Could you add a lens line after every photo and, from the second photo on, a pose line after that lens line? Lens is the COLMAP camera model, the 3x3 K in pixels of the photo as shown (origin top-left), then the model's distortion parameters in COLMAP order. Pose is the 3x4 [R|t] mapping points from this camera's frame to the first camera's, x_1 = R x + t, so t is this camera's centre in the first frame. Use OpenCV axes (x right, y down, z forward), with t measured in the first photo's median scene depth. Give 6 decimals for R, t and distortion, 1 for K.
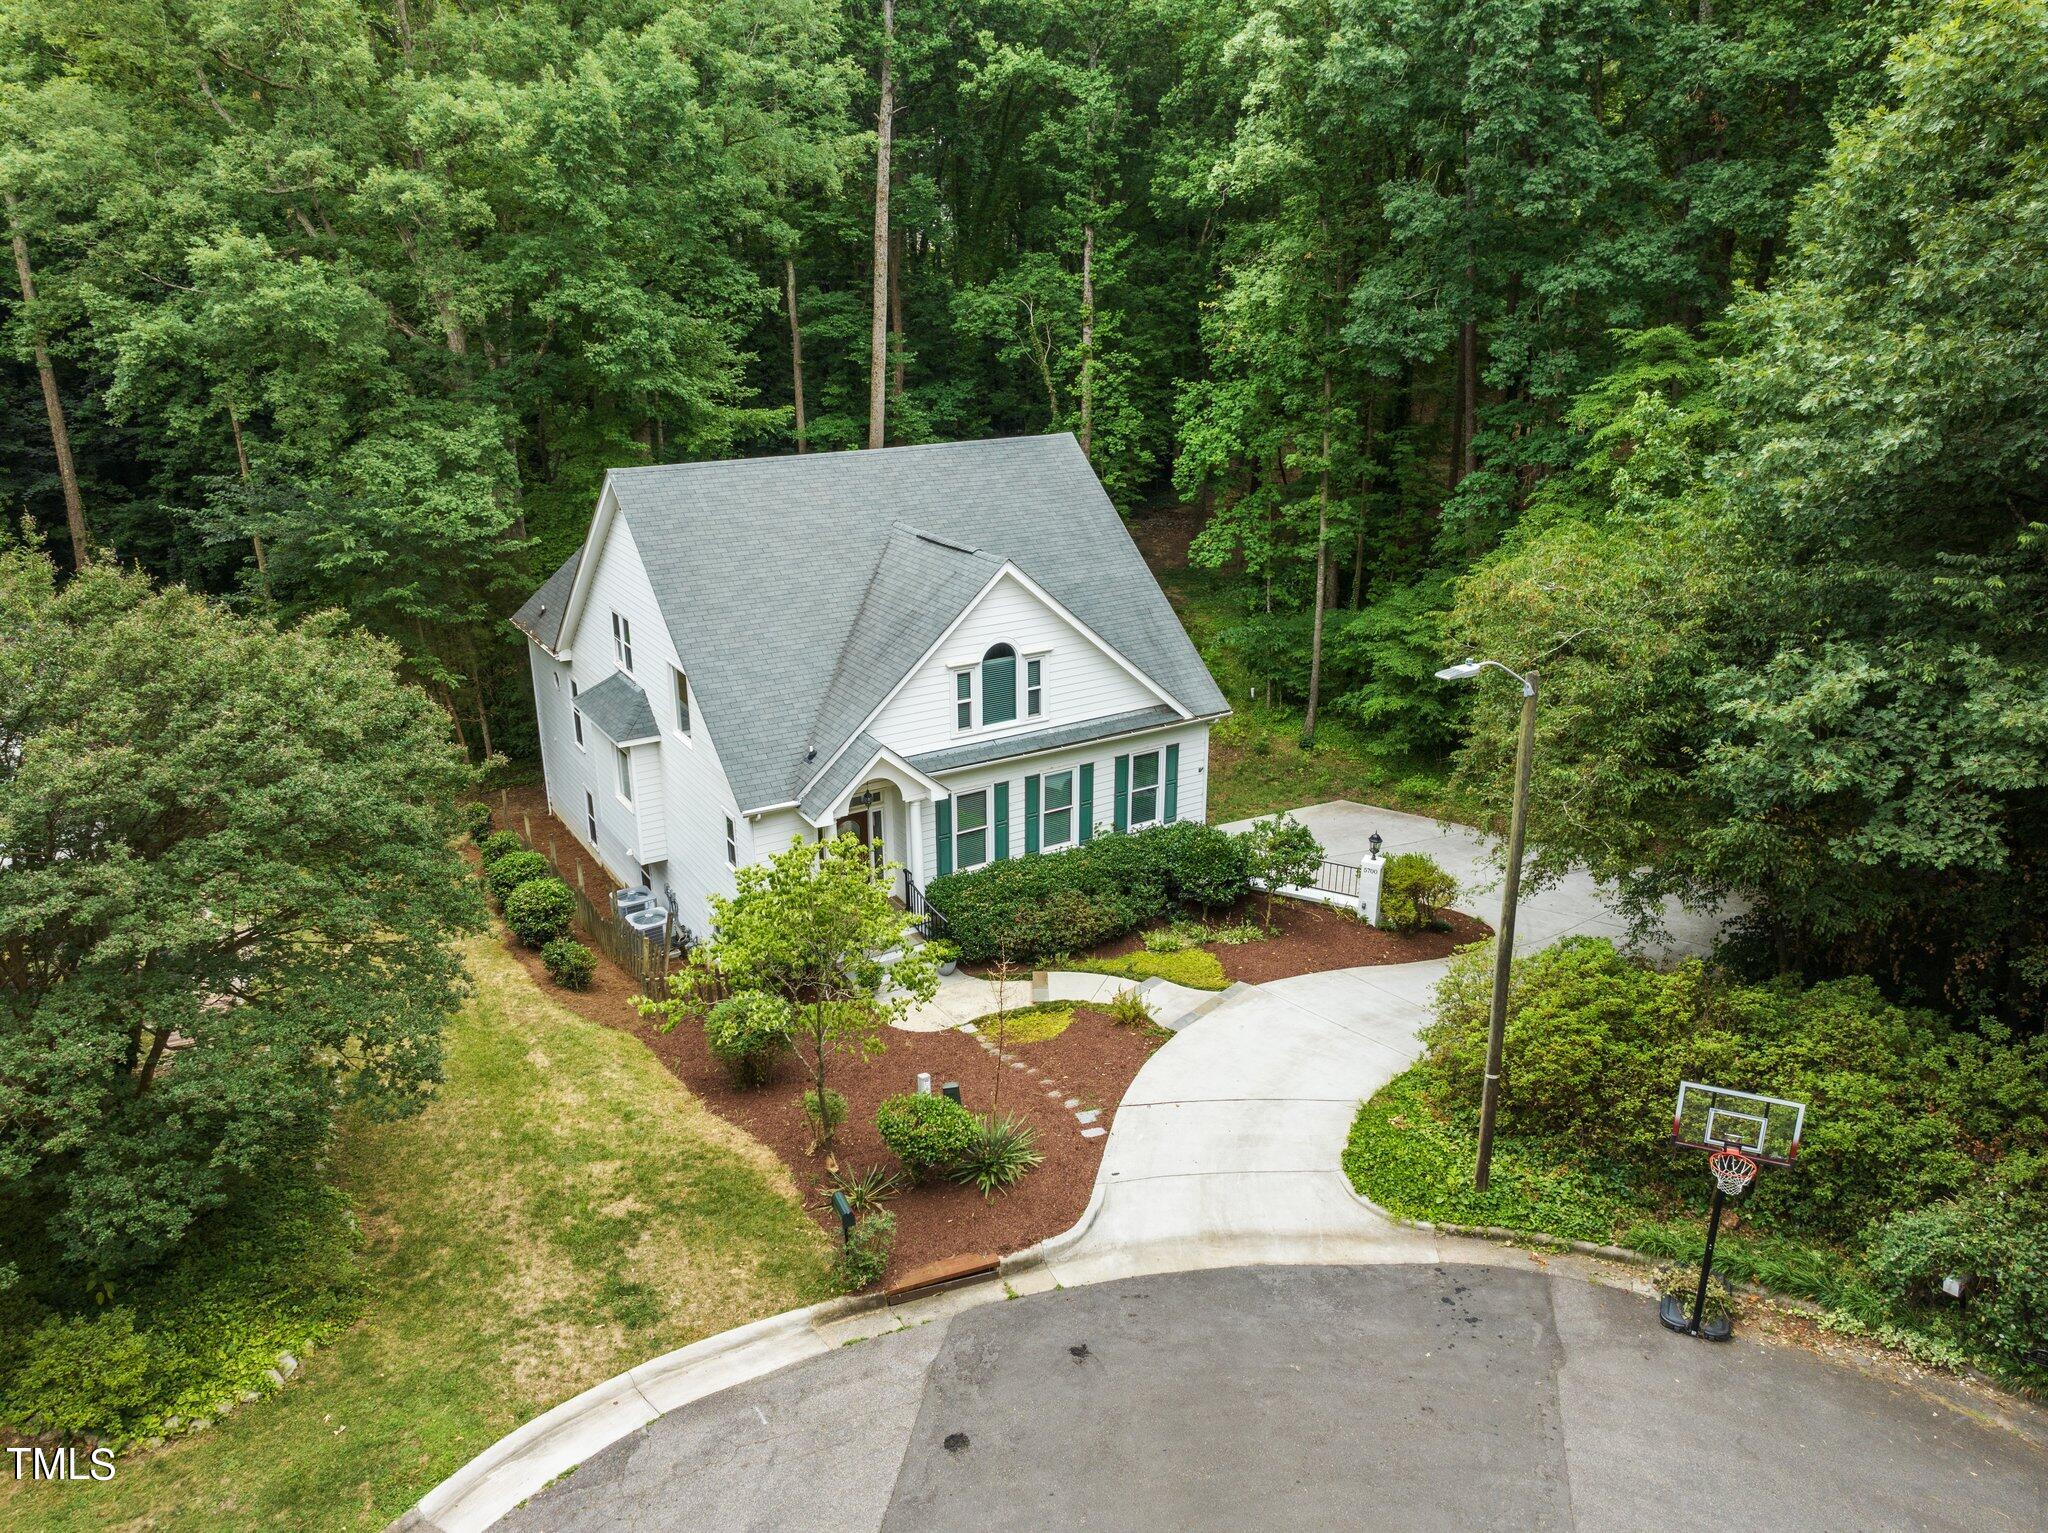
lens RADIAL K [[1461.0, 0, 1024.0], [0, 1461.0, 766.5], [0, 0, 1]] dist [-0.057524, 0.029743]
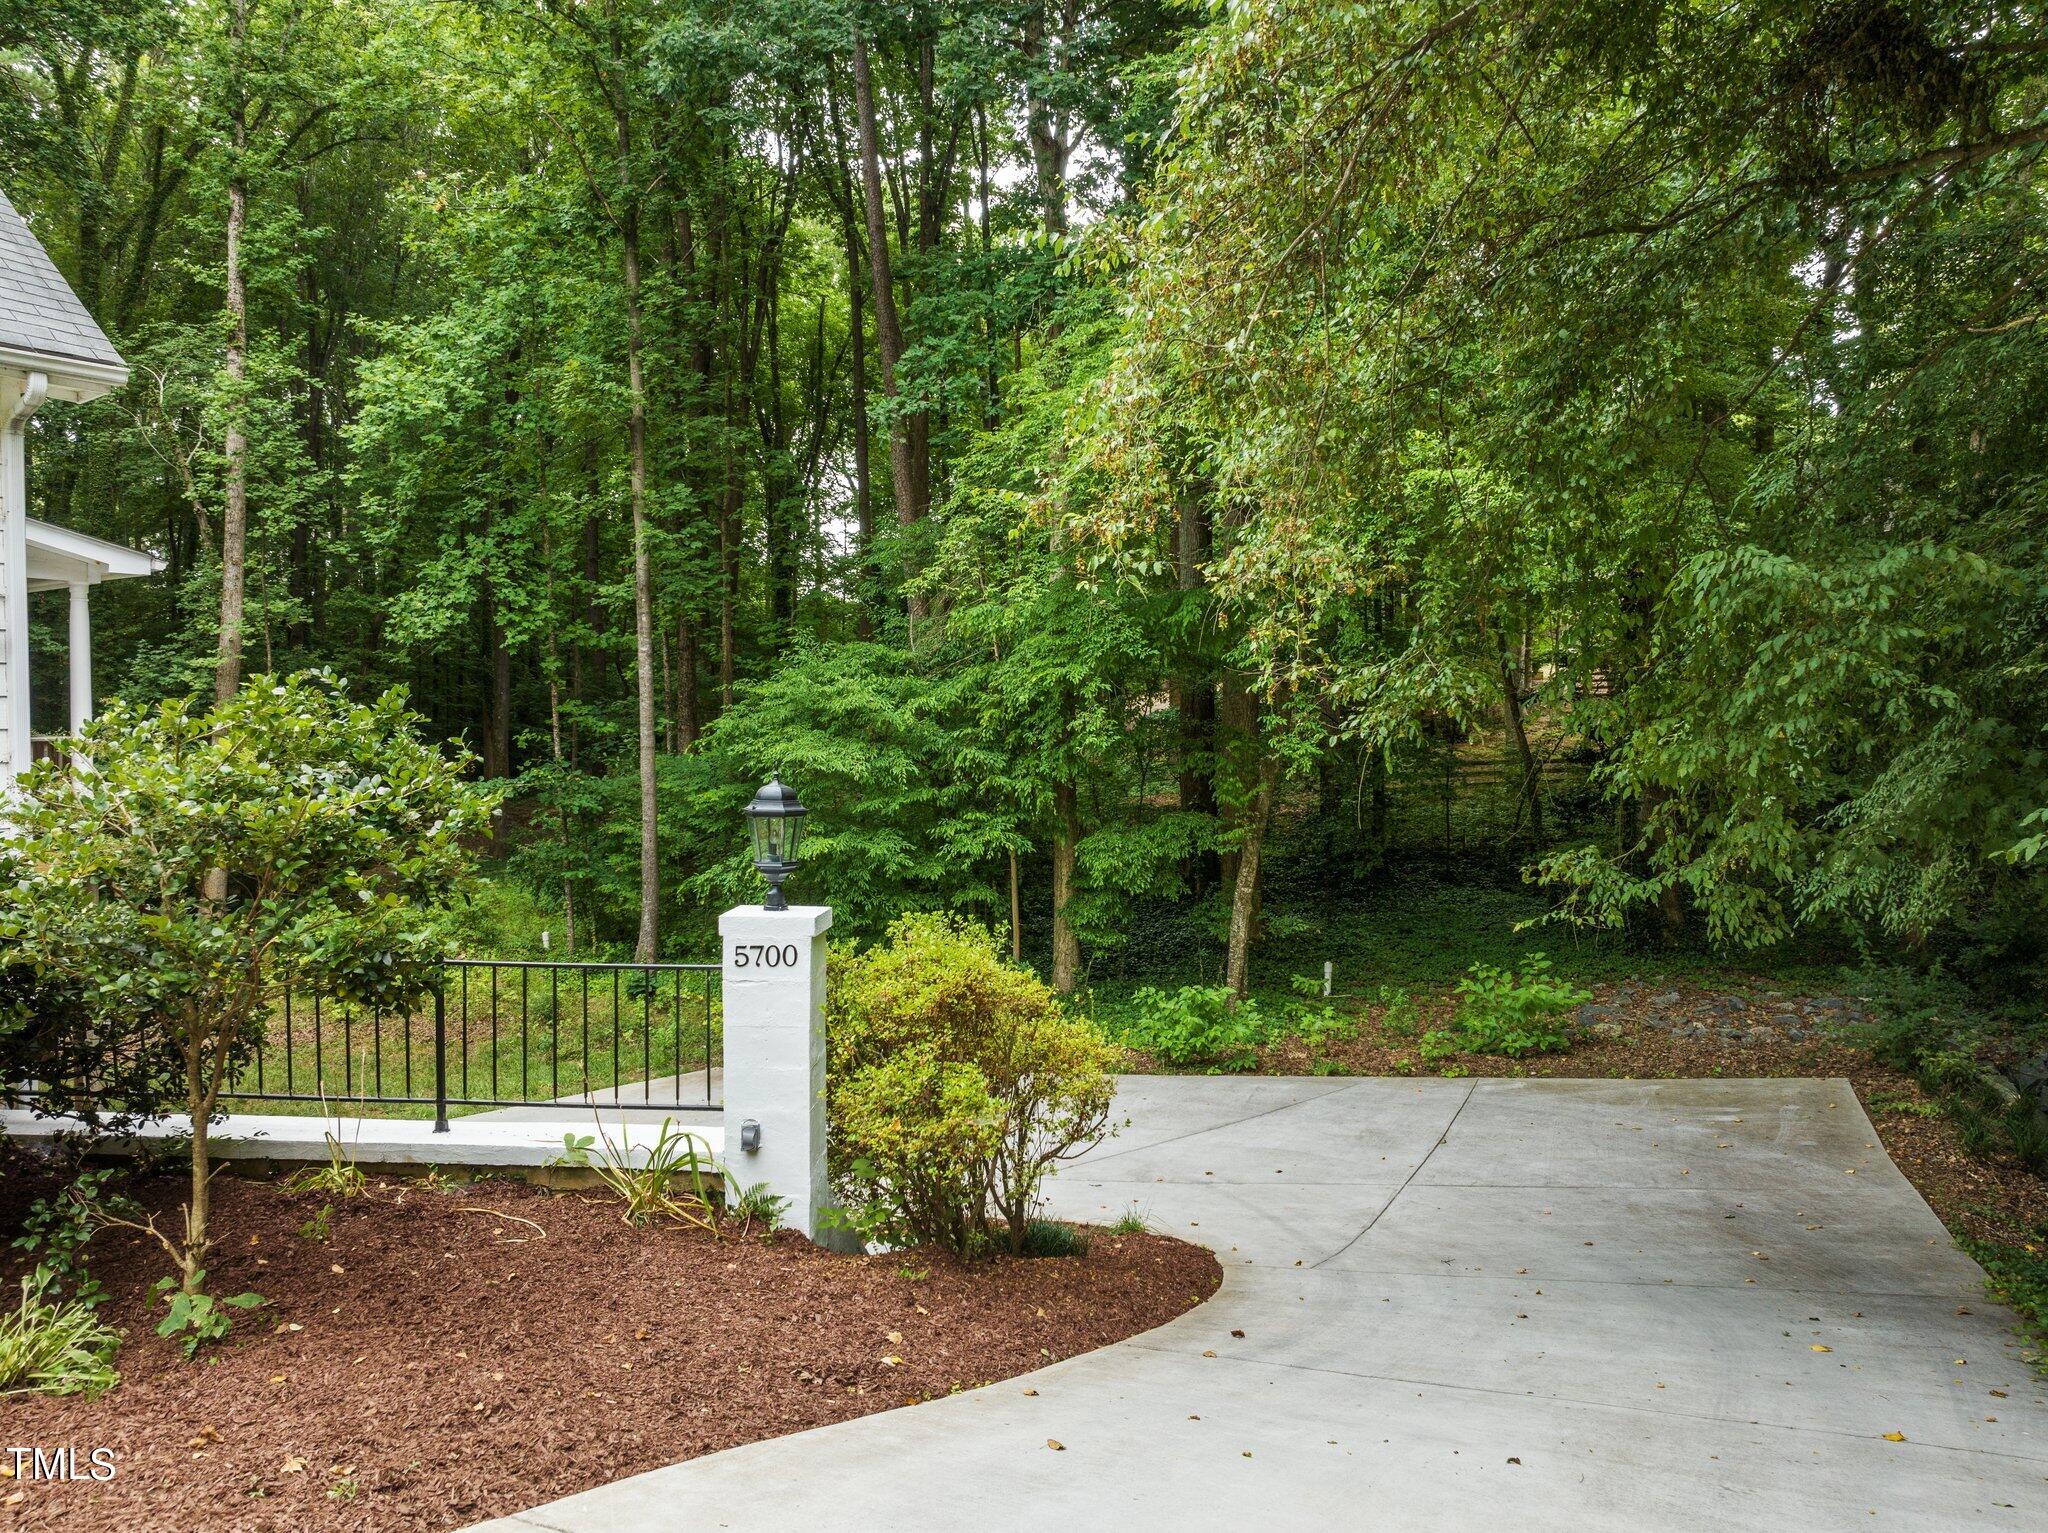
lens RADIAL K [[1446.8, 0, 1060.9], [0, 1446.8, 771.3], [0, 0, 1]] dist [-0.061981, 0.033988]
pose [[0.909456, -0.010861, 0.415659, 0.200035], [0.142962, 0.946882, -0.288057, 0.117997], [-0.390451, 0.321399, 0.862700, 0.834972]]
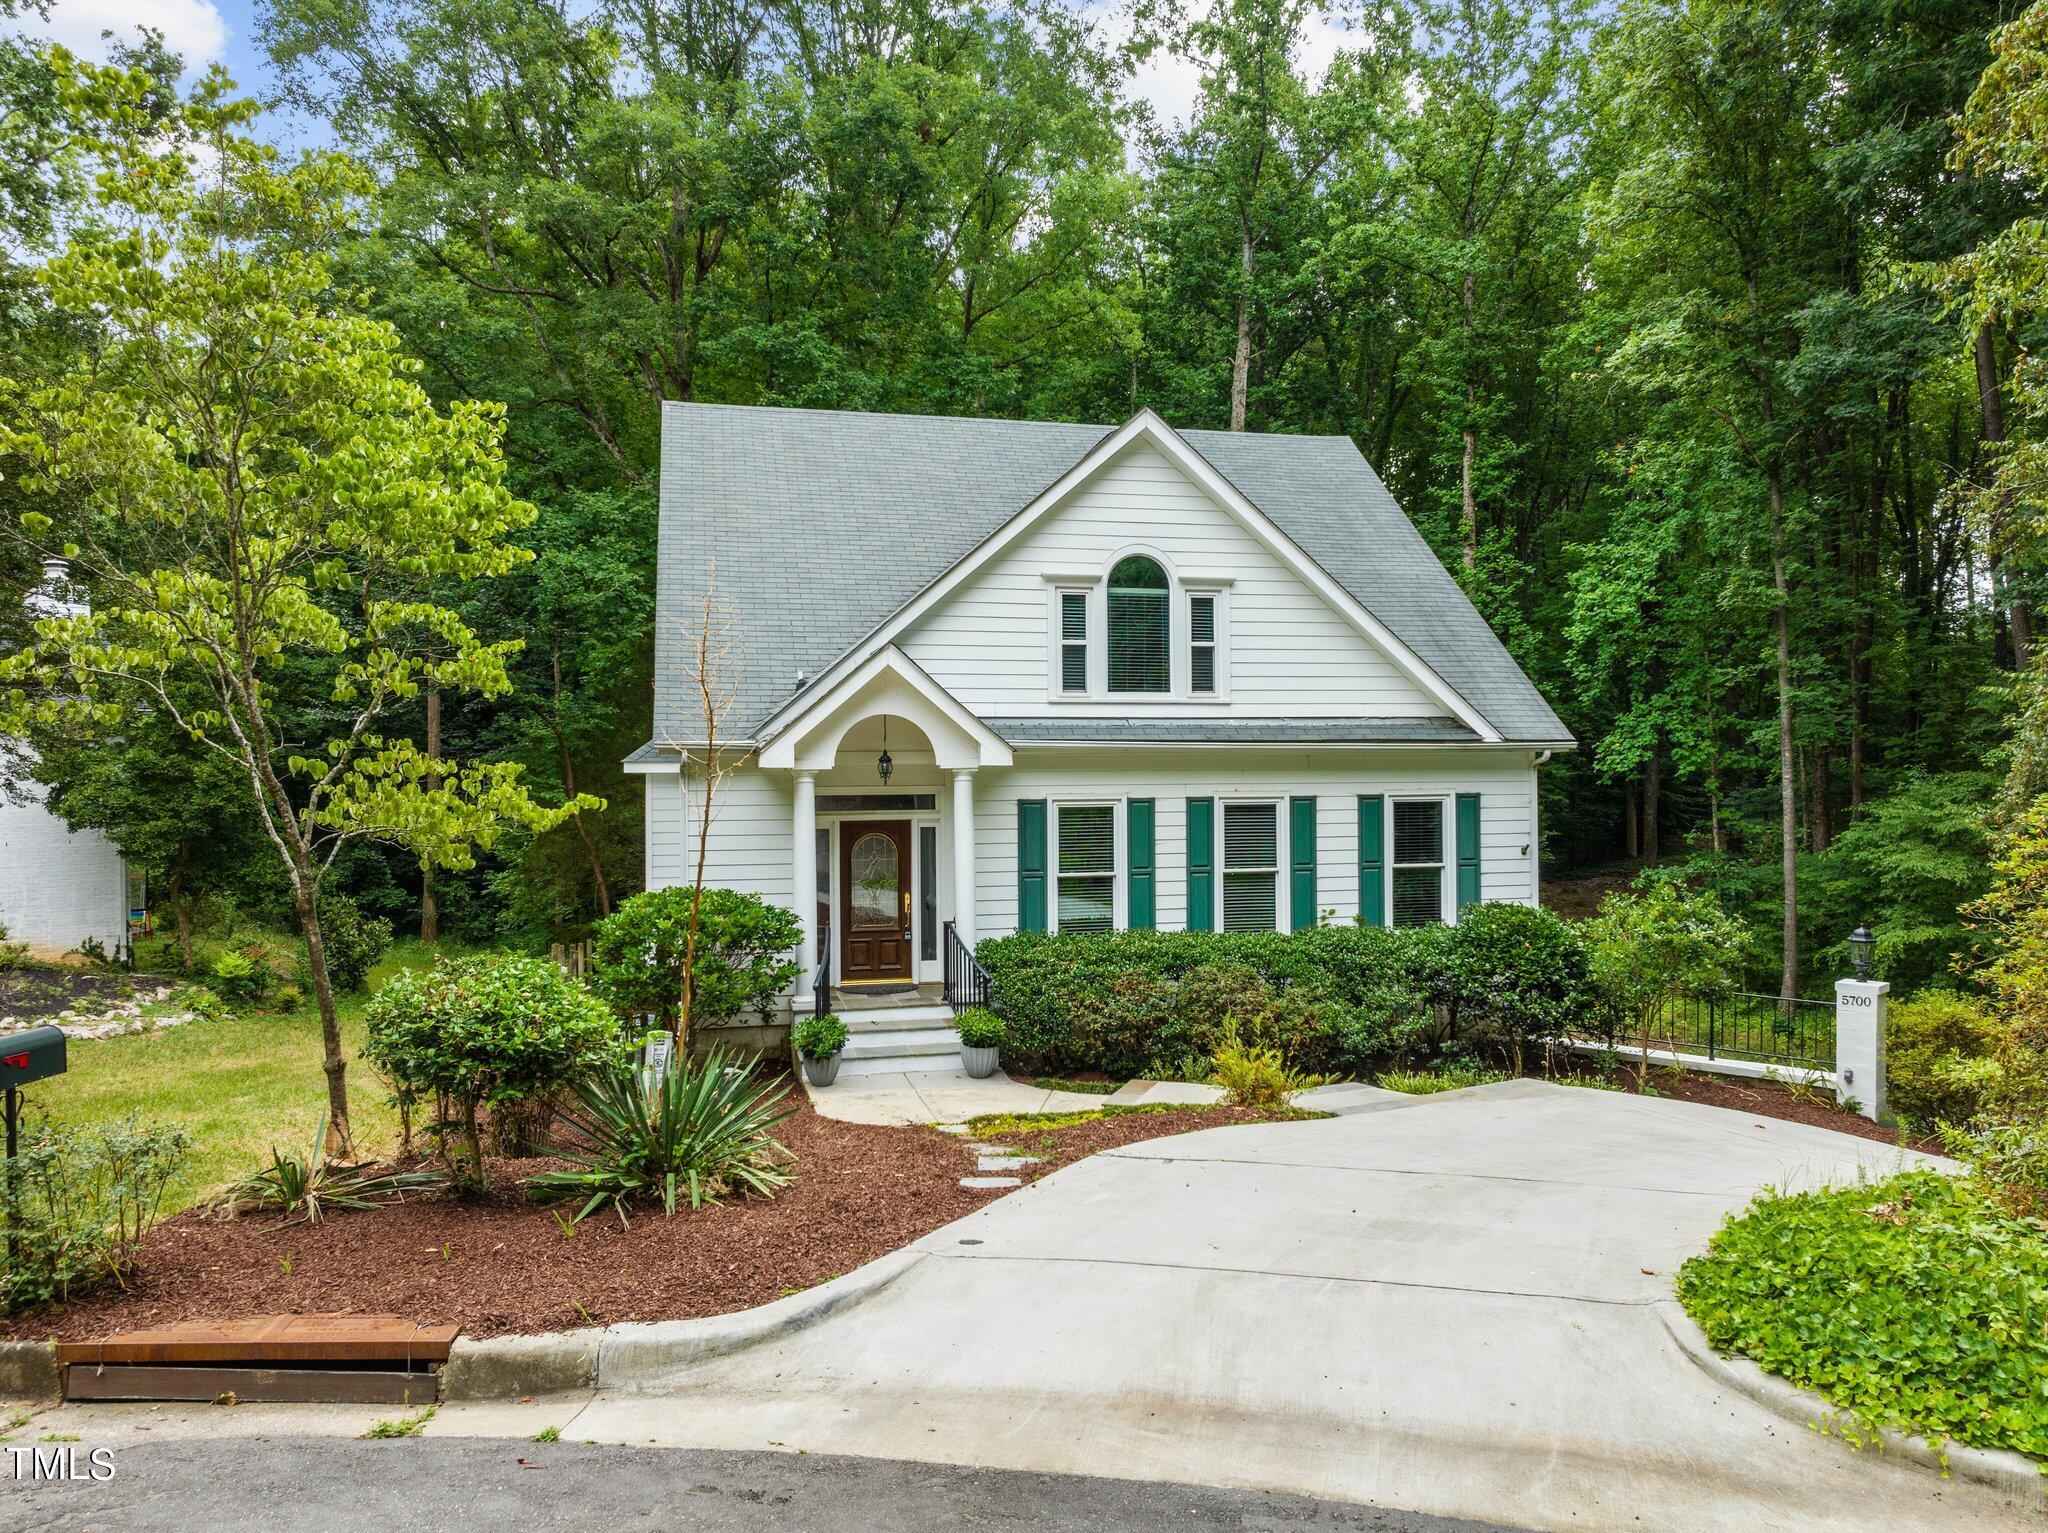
lens RADIAL K [[1469.1, 0, 1024.0], [0, 1469.1, 766.5], [0, 0, 1]] dist [-0.040134, -0.002122]
pose [[0.947026, -0.005527, -0.321110, 0.131895], [-0.106060, 0.938374, -0.328946, 0.201193], [0.303139, 0.345578, 0.888078, 0.457746]]
